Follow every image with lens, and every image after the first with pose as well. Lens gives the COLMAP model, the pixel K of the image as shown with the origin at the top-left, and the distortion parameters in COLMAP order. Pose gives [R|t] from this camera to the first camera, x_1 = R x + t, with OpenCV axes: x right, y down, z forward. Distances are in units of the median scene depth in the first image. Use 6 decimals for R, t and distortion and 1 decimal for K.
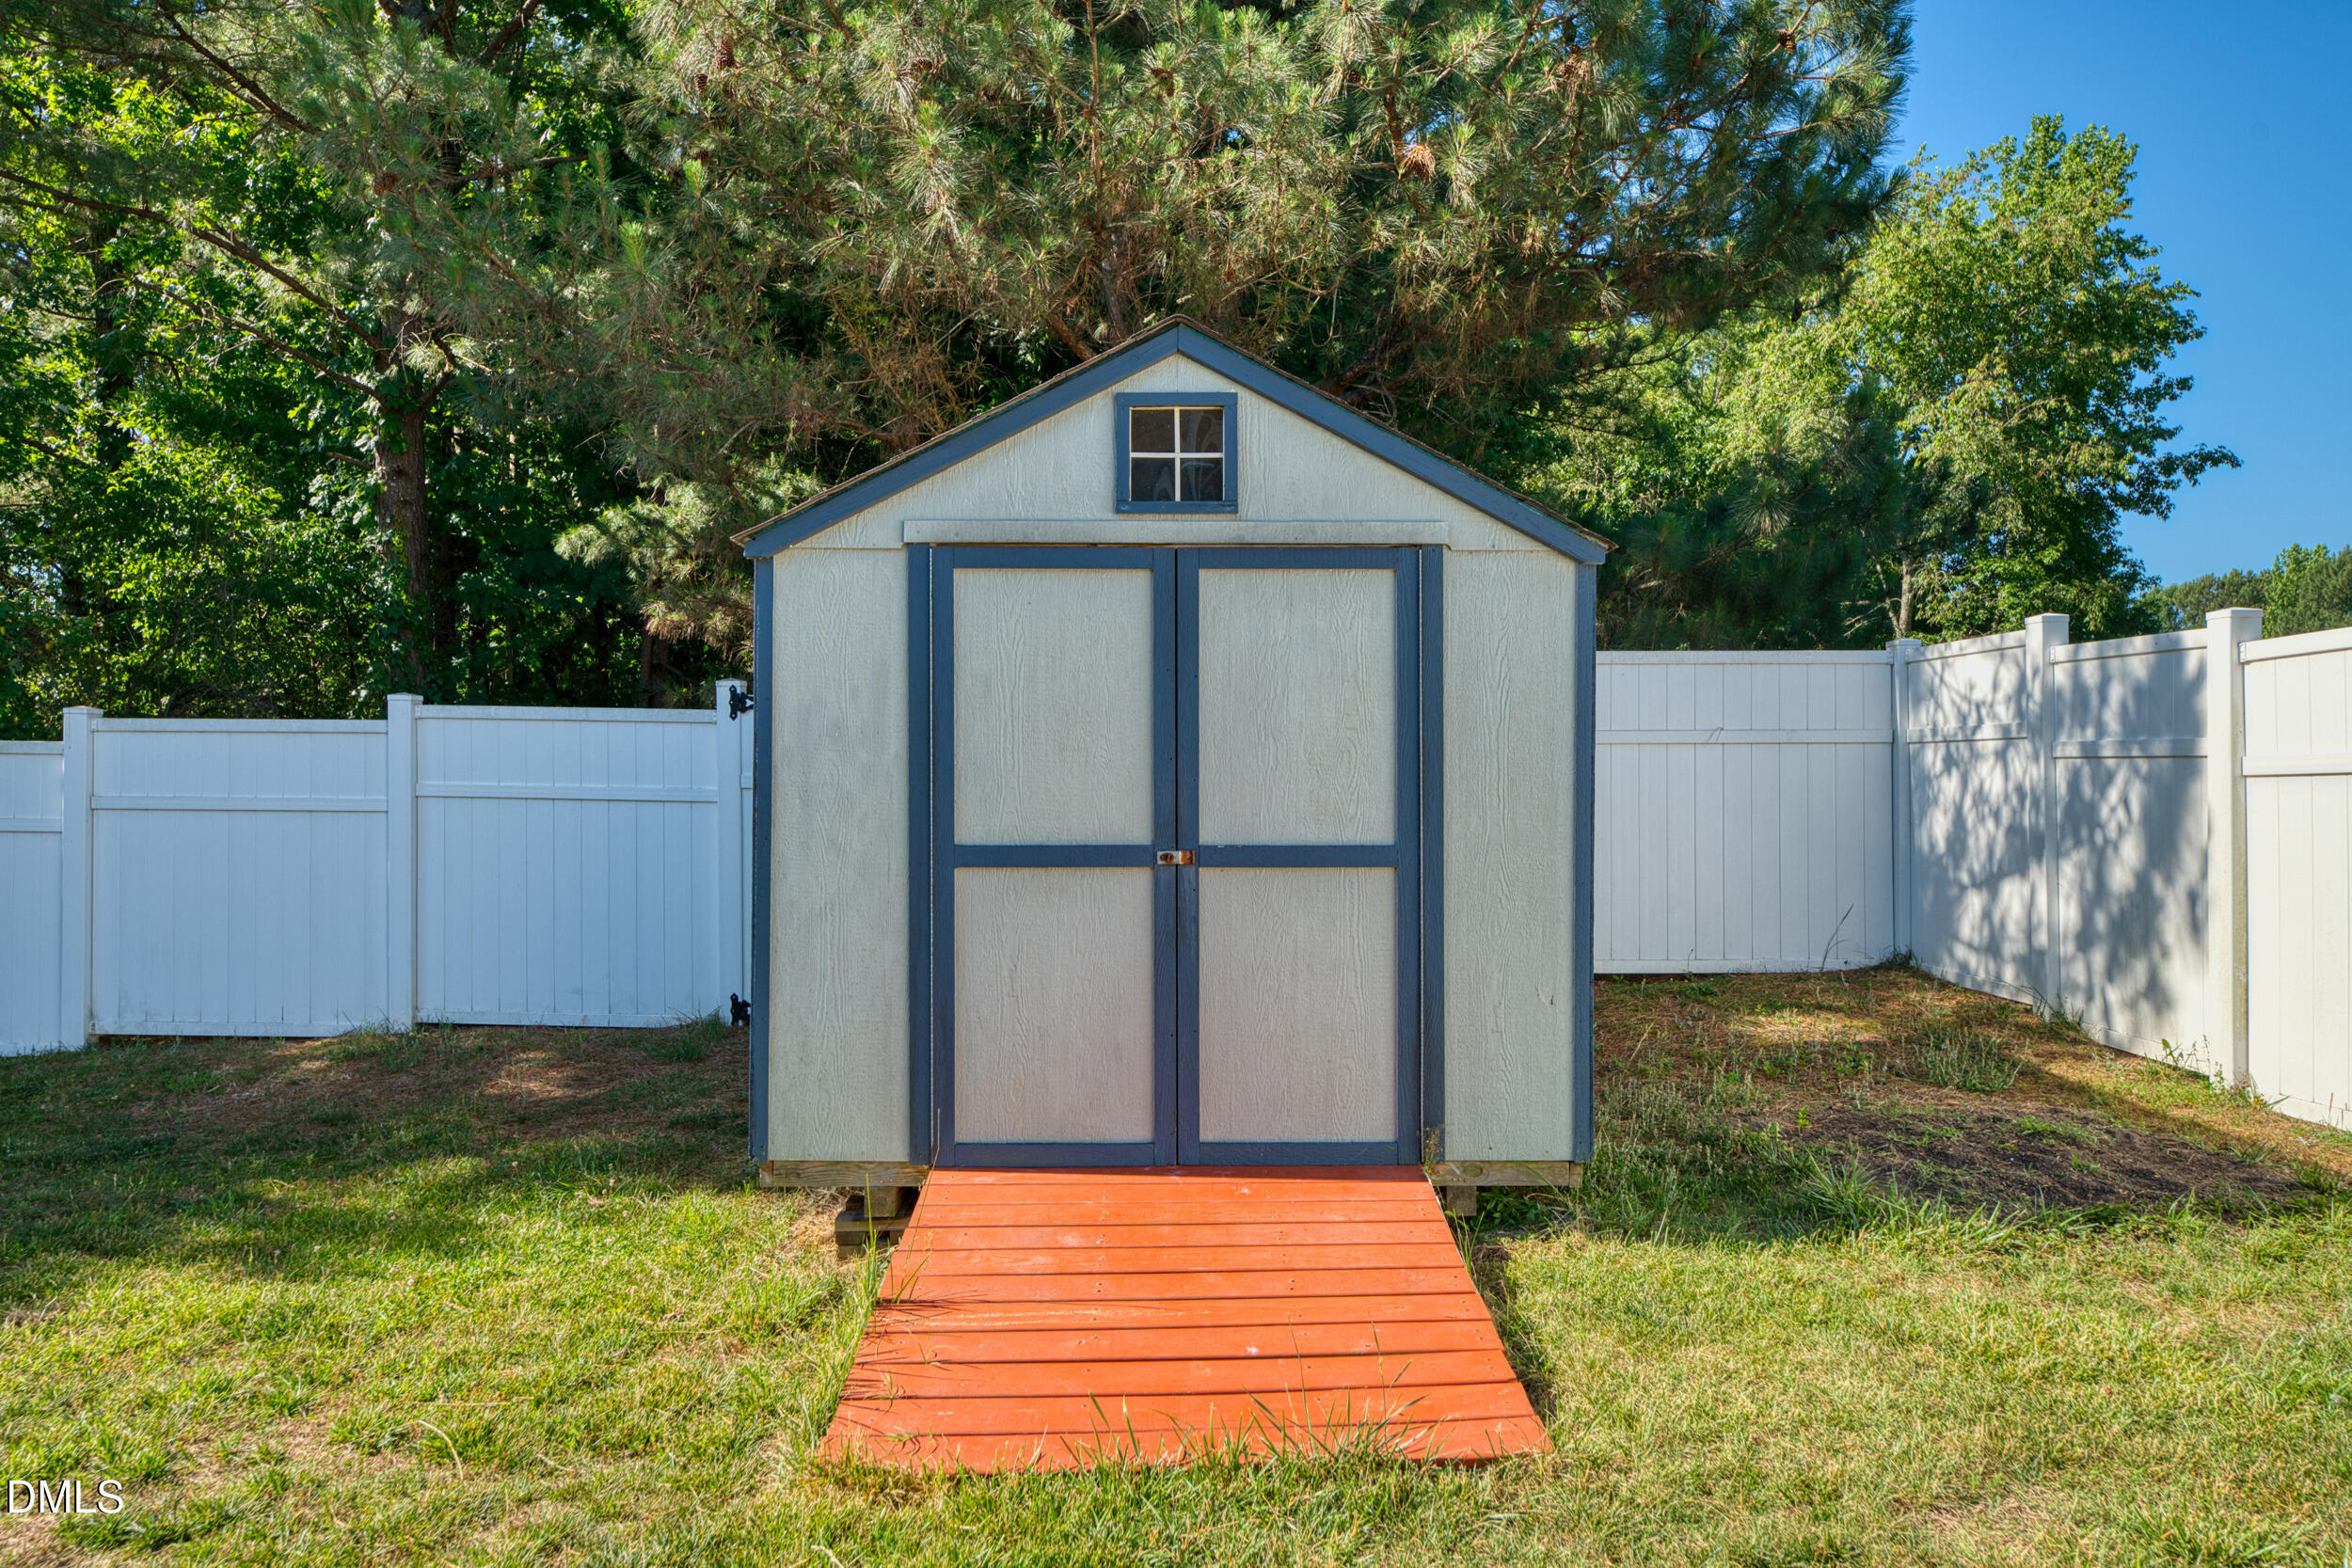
lens RADIAL K [[1547.1, 0, 1176.0], [0, 1547.1, 784.0], [0, 0, 1]] dist [0.001761, 0.001117]
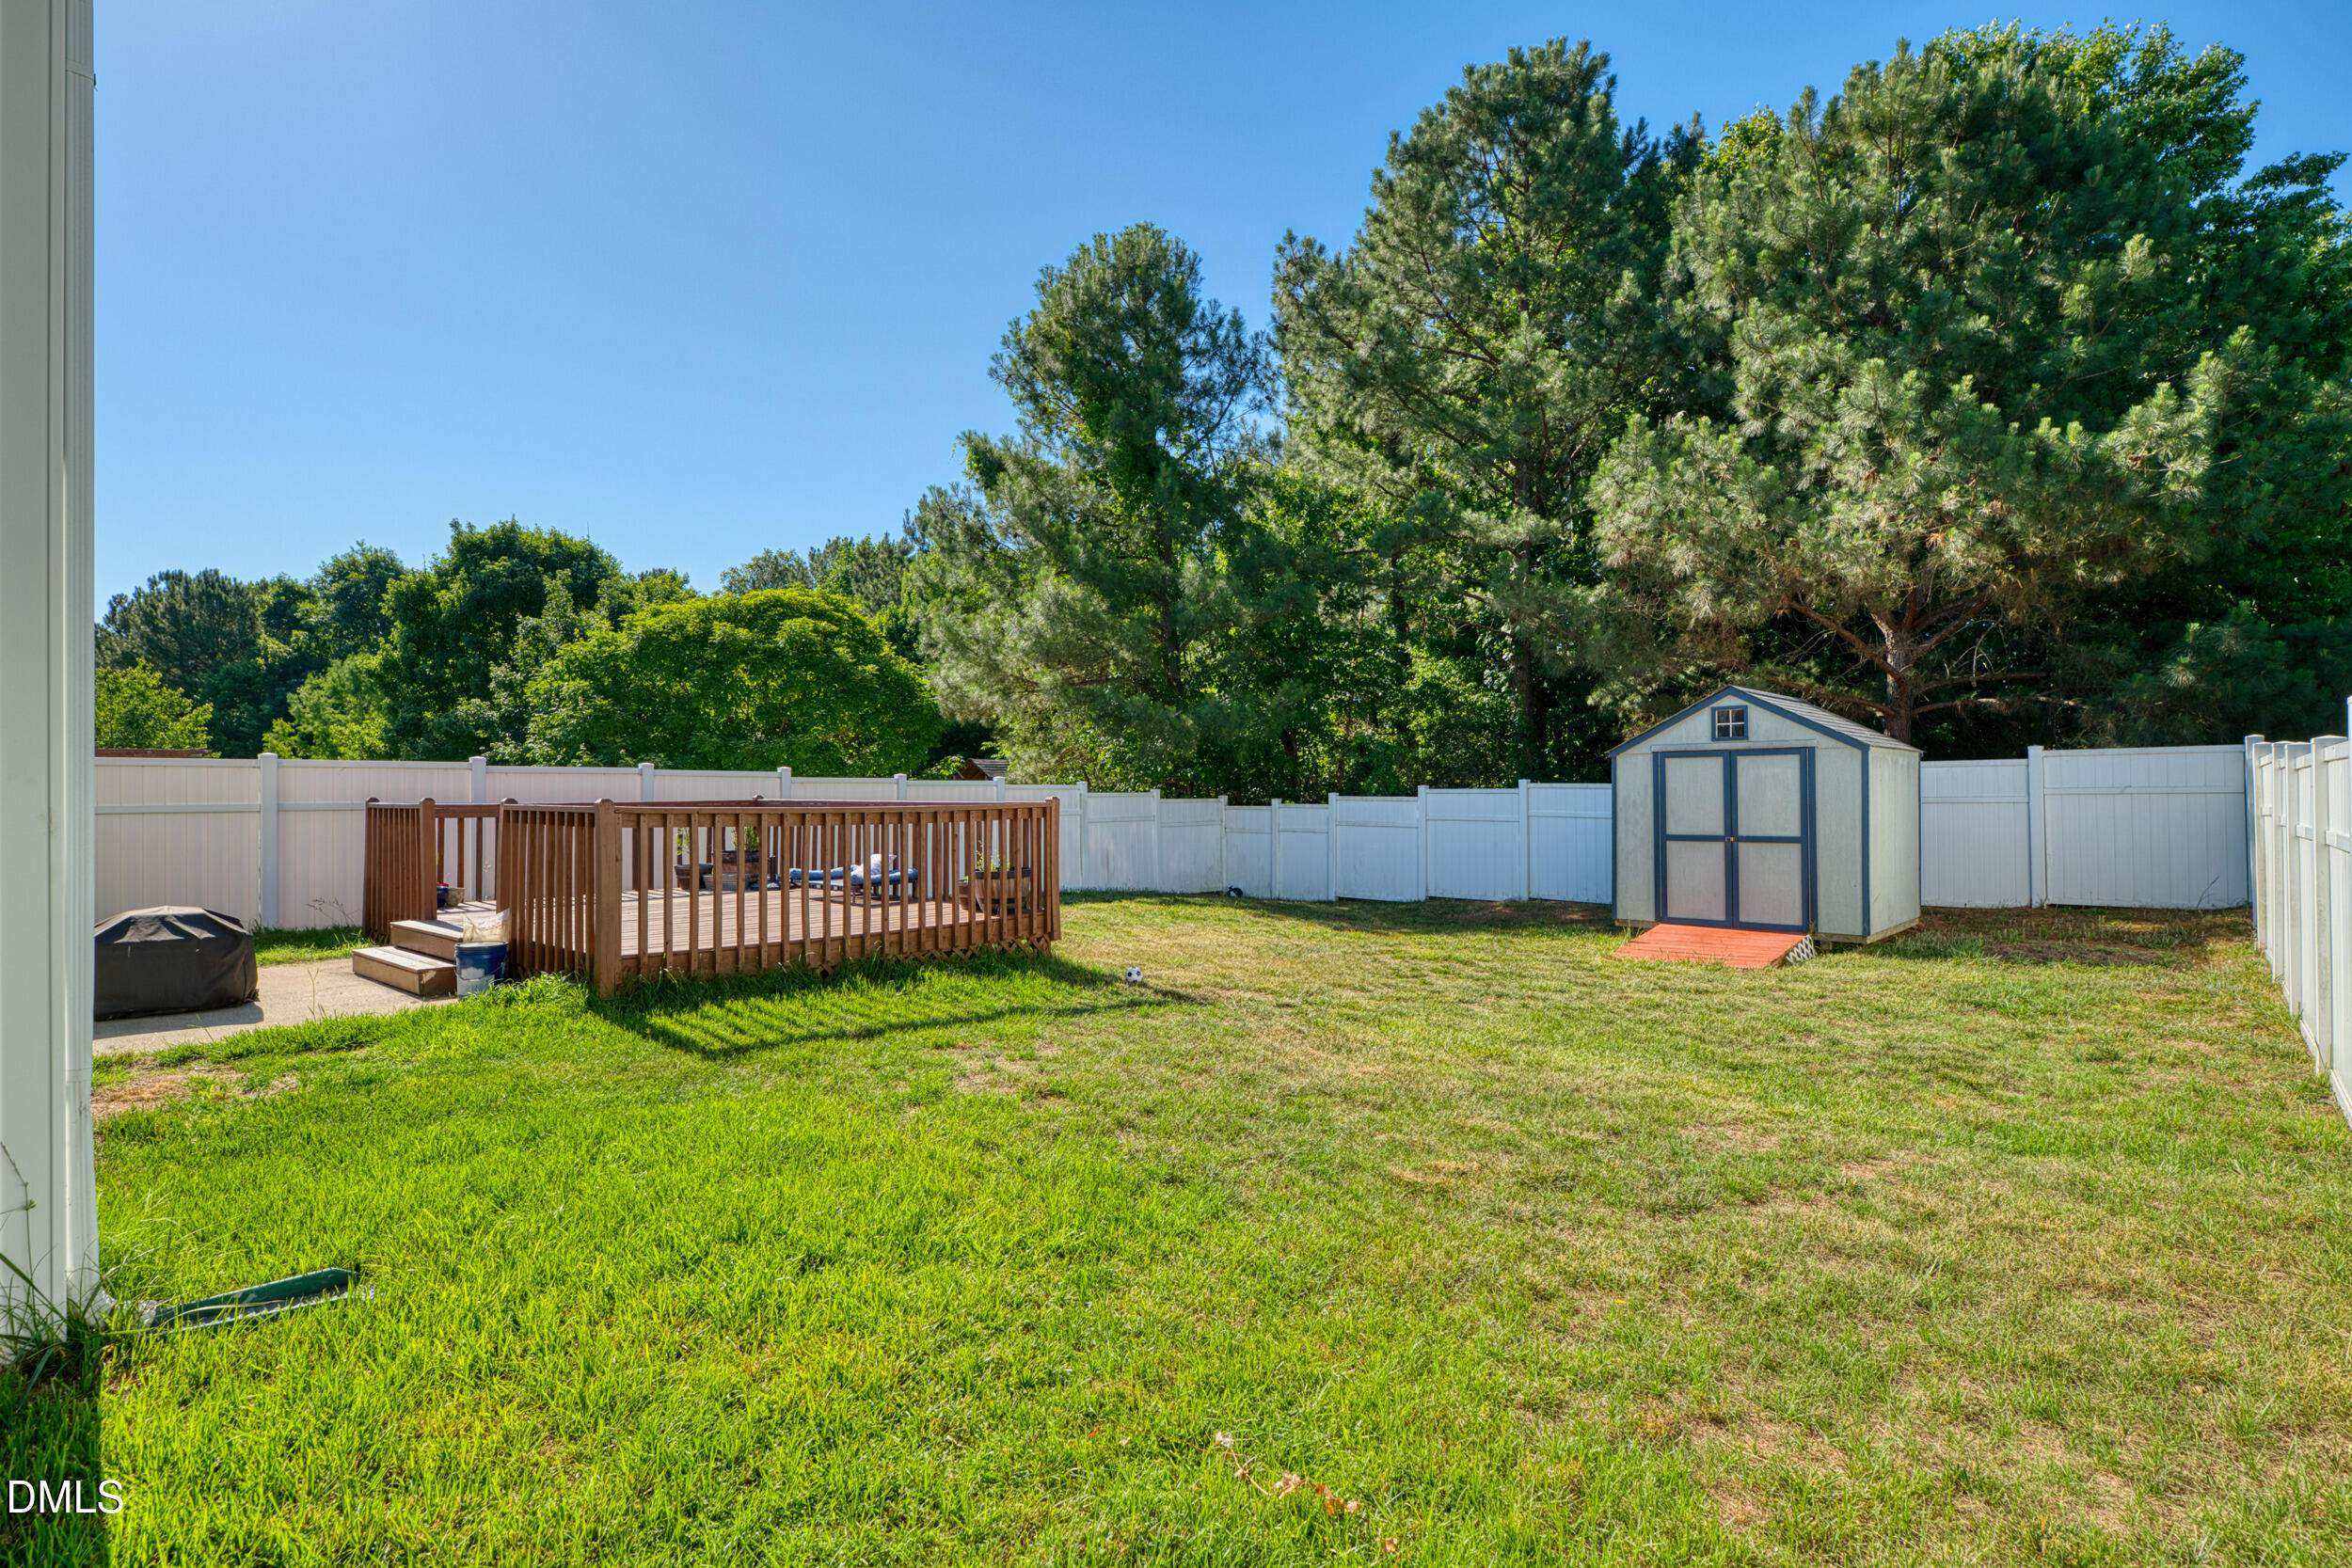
lens RADIAL K [[1174.8, 0, 1176.0], [0, 1174.8, 784.0], [0, 0, 1]] dist [-0.000433, -0.023136]
pose [[0.731746, -0.012486, -0.681464, 0.881270], [0.006402, 0.999914, -0.011446, -0.054711], [0.681548, 0.004013, 0.731763, -1.774326]]
